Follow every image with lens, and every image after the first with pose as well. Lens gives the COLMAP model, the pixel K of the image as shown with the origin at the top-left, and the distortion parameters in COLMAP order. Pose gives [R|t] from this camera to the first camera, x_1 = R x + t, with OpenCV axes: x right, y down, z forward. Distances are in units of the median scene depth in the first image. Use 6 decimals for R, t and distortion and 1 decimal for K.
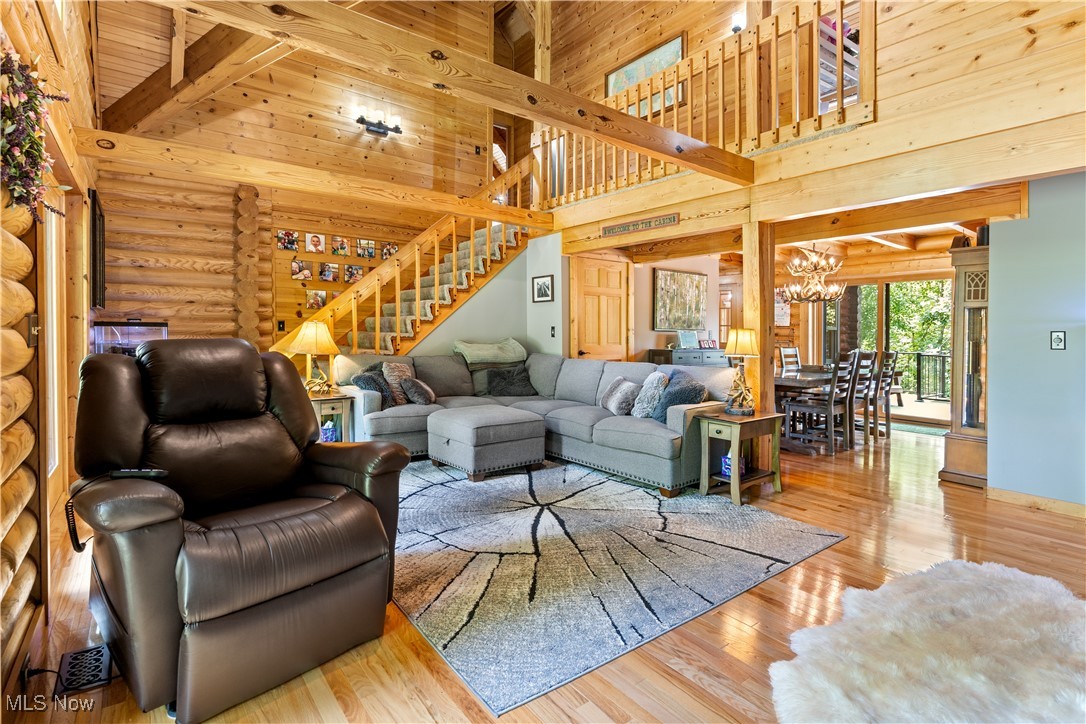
lens RADIAL K [[530.5, 0, 548.1], [0, 530.5, 342.3], [0, 0, 1]] dist [0.000652, 0.000272]
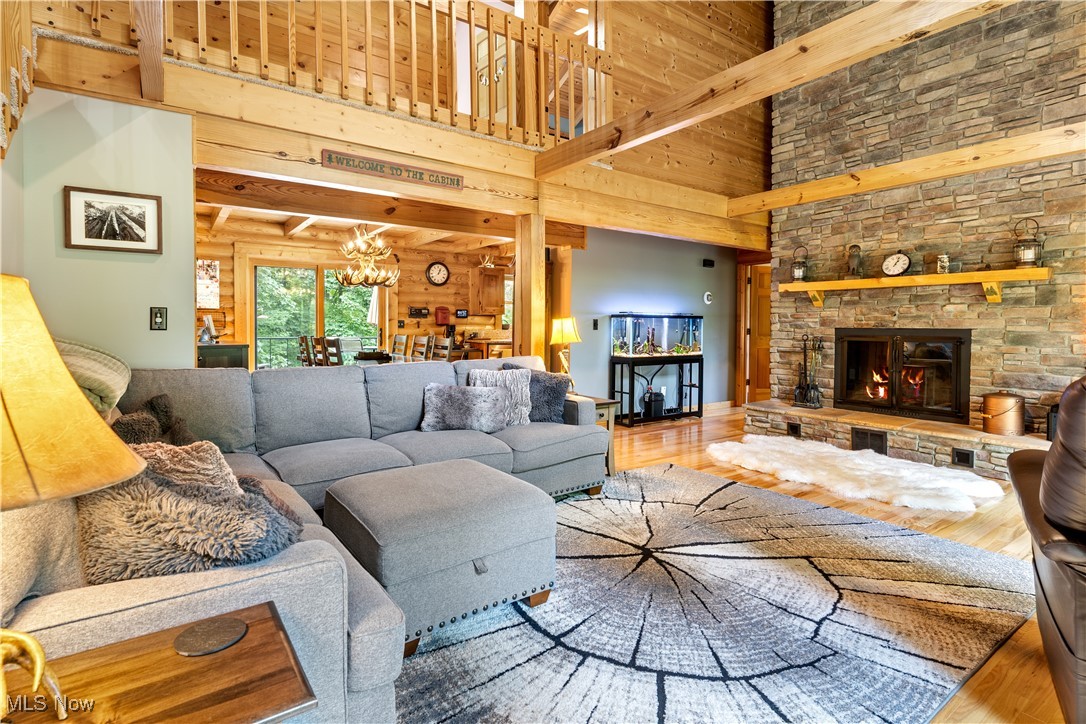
lens RADIAL K [[530.5, 0, 537.6], [0, 530.5, 322.7], [0, 0, 1]] dist [0.000652, 0.000272]
pose [[0.045744, -0.010672, 0.998896, -0.765888], [0.012734, 0.999868, 0.010099, -0.028794], [-0.998872, 0.012258, 0.045874, 1.110383]]
